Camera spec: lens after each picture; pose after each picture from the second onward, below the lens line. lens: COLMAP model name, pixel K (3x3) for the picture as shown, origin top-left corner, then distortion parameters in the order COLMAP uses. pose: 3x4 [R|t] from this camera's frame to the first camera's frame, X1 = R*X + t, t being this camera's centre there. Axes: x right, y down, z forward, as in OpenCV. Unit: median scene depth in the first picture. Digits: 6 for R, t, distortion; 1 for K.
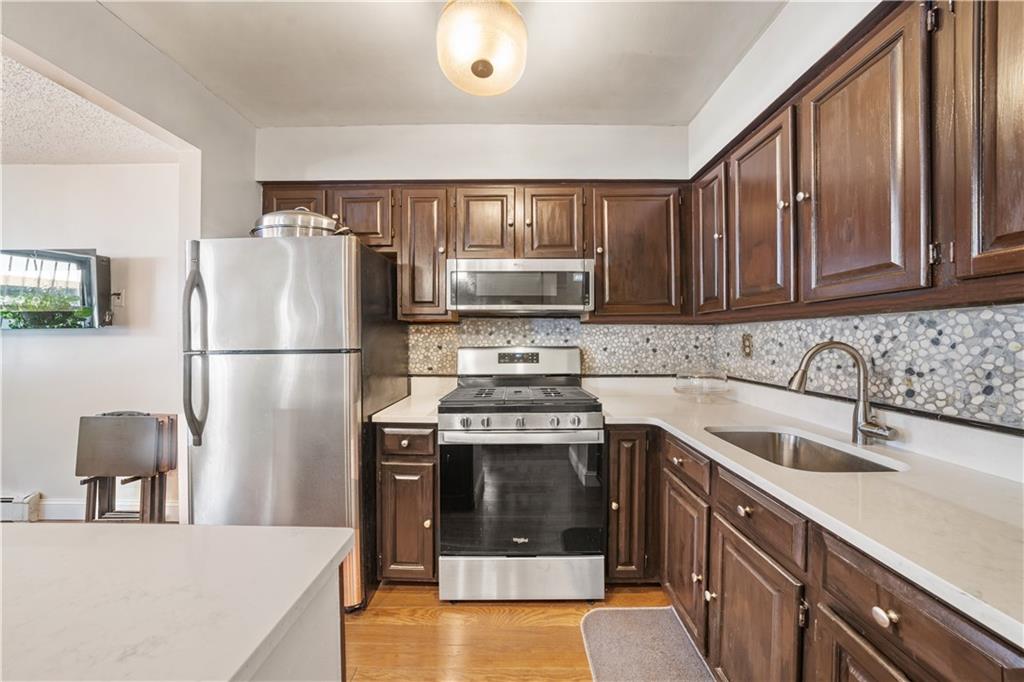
lens RADIAL K [[361.7, 0, 515.6], [0, 361.7, 340.6], [0, 0, 1]] dist [-0.028684, 0.005116]
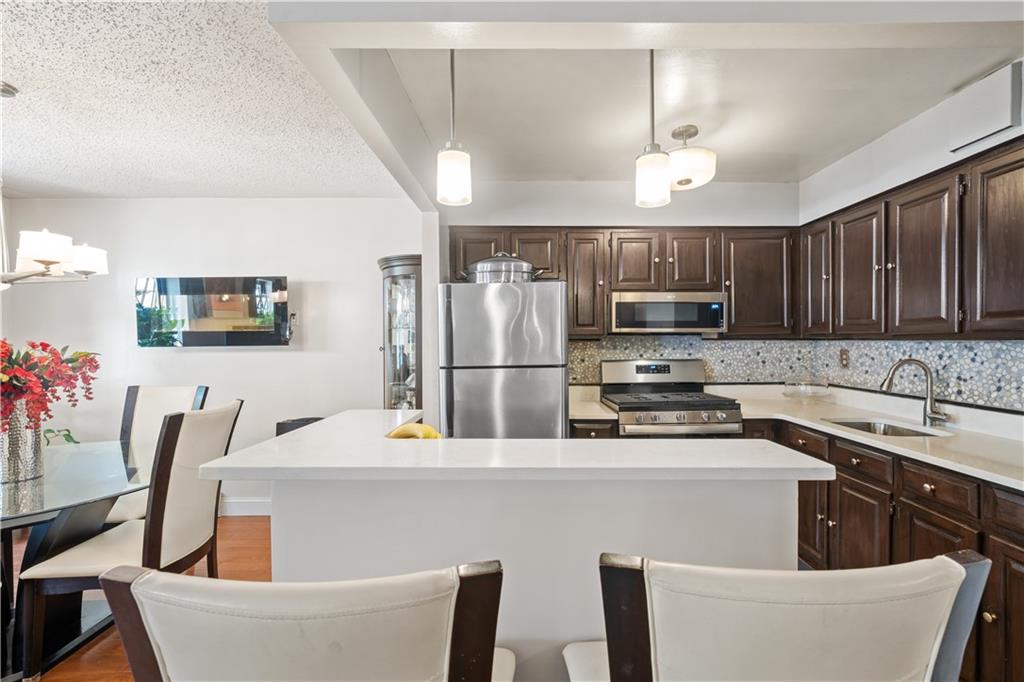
lens RADIAL K [[465.5, 0, 527.1], [0, 465.5, 346.4], [0, 0, 1]] dist [-0.003901, 0.000156]
pose [[0.999795, -0.004632, 0.019688, -0.589832], [0.004469, 0.999955, 0.008325, -0.056294], [-0.019726, -0.008235, 0.999772, -0.718514]]
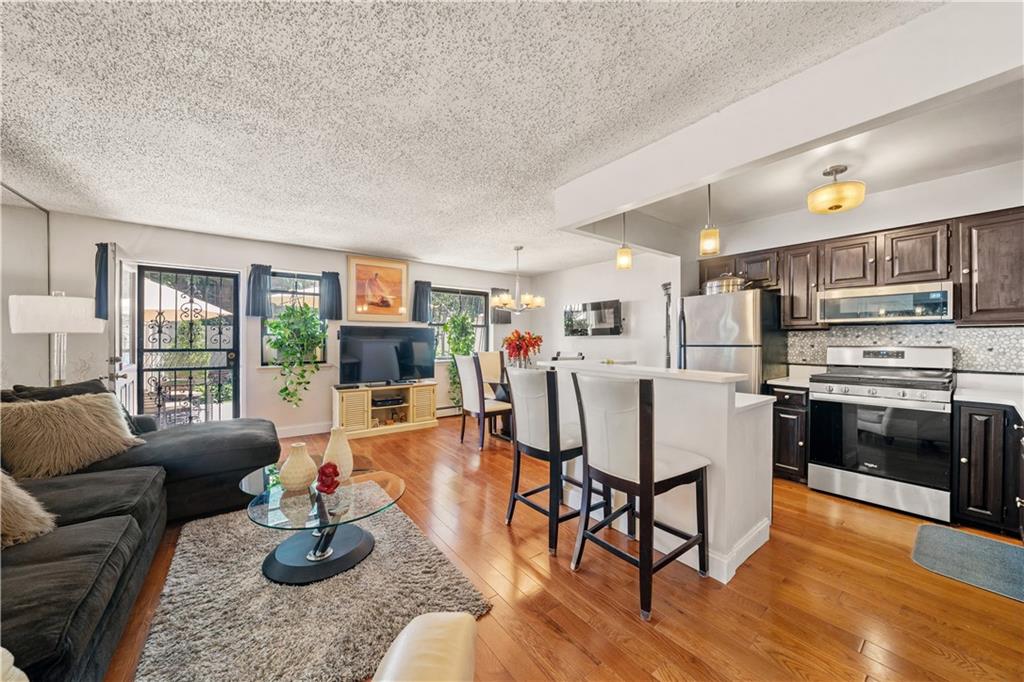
lens RADIAL K [[361.7, 0, 515.6], [0, 361.7, 340.6], [0, 0, 1]] dist [-0.028684, 0.005116]
pose [[0.609603, 0.003138, -0.792701, 0.291135], [-0.006807, 0.999976, -0.001276, 0.009700], [0.792678, 0.006174, 0.609610, -1.223999]]
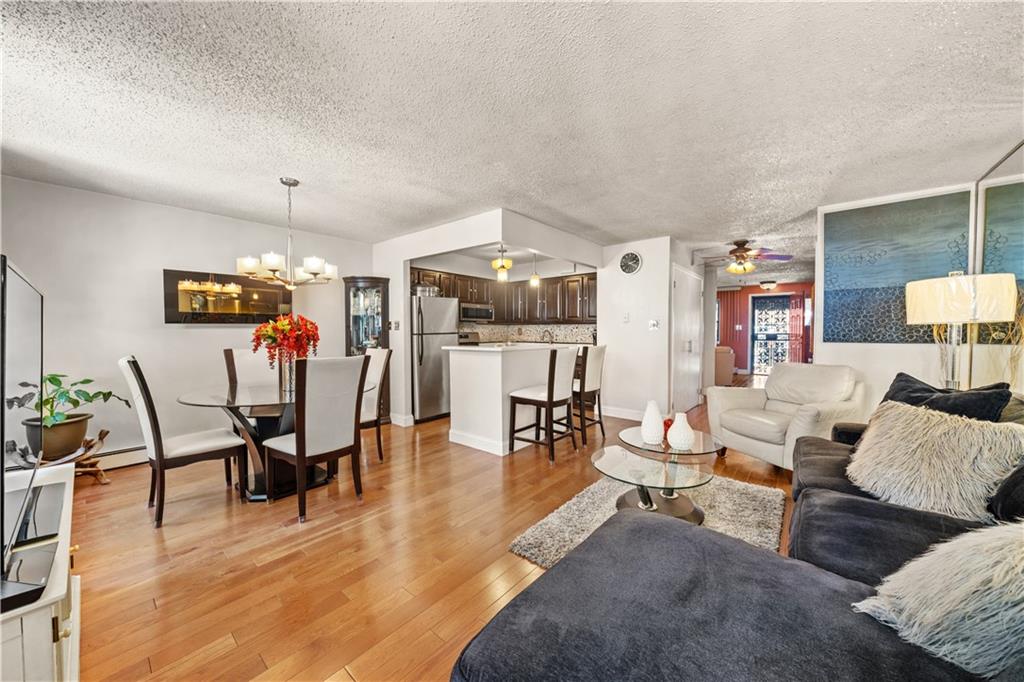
lens RADIAL K [[361.7, 0, 515.6], [0, 361.7, 340.6], [0, 0, 1]] dist [-0.028684, 0.005116]
pose [[0.627505, -0.021210, 0.778323, -2.565279], [0.003884, 0.999702, 0.024111, 0.019529], [-0.778603, -0.012107, 0.627401, -1.428632]]
